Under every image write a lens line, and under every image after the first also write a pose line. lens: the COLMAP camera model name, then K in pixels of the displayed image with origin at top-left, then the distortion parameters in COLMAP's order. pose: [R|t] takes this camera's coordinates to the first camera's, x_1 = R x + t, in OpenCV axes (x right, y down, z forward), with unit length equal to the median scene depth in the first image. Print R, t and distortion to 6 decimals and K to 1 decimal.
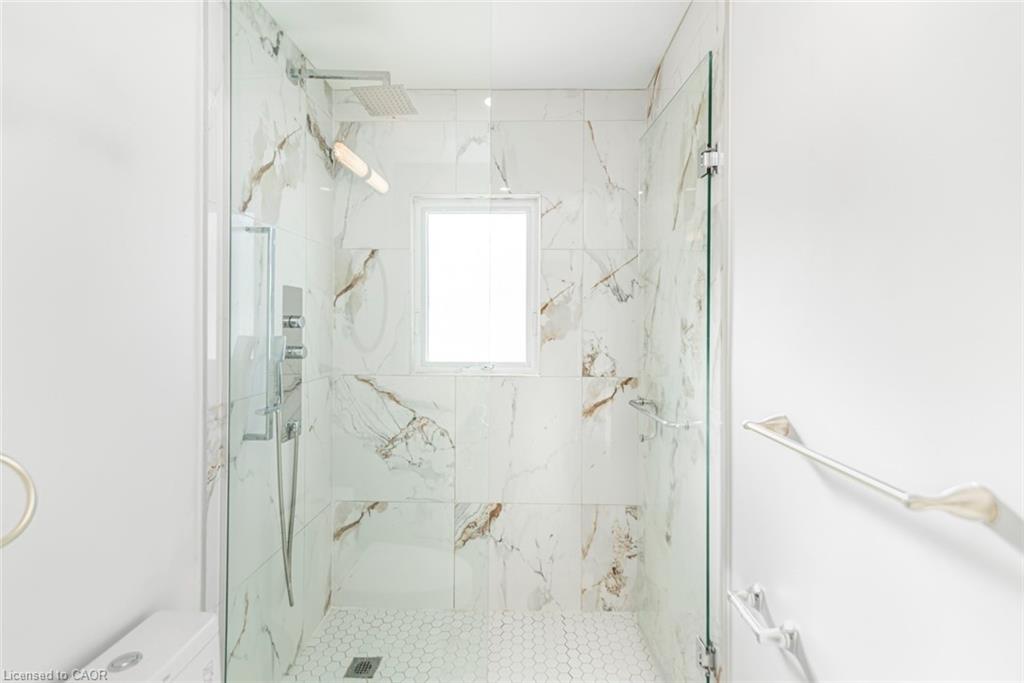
lens RADIAL K [[470.6, 0, 511.3], [0, 470.6, 325.9], [0, 0, 1]] dist [0.014719, 0.000335]
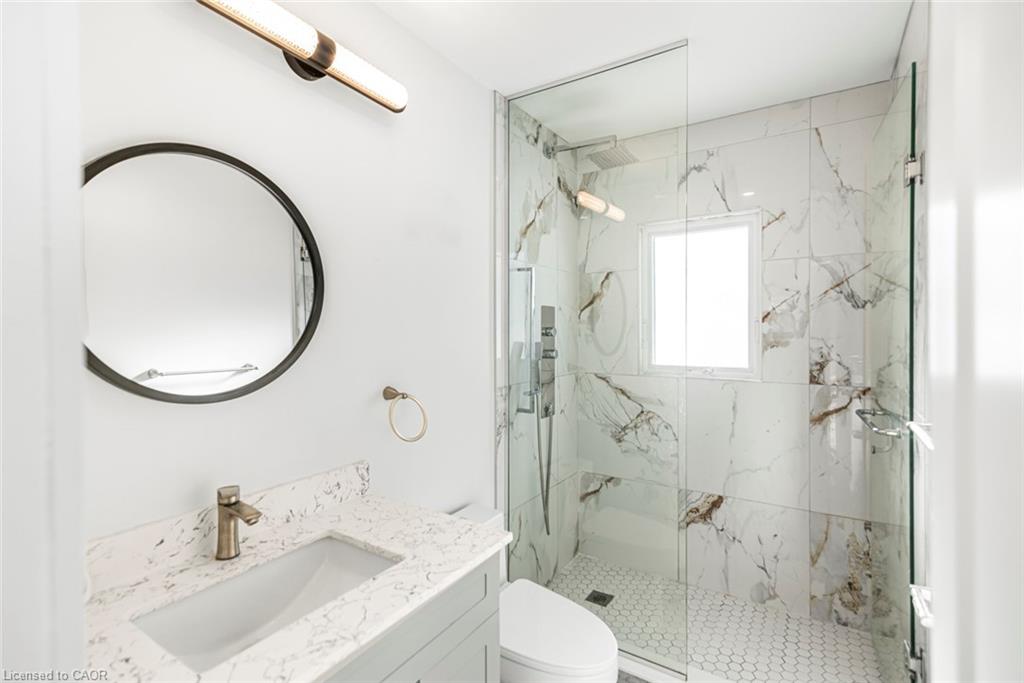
lens RADIAL K [[470.6, 0, 512.0], [0, 470.6, 337.4], [0, 0, 1]] dist [0.014719, 0.000335]
pose [[0.858694, 0.000270, -0.512488, 0.124603], [0.005448, 0.999939, 0.009656, -0.005007], [0.512460, -0.011084, 0.858640, -0.192262]]
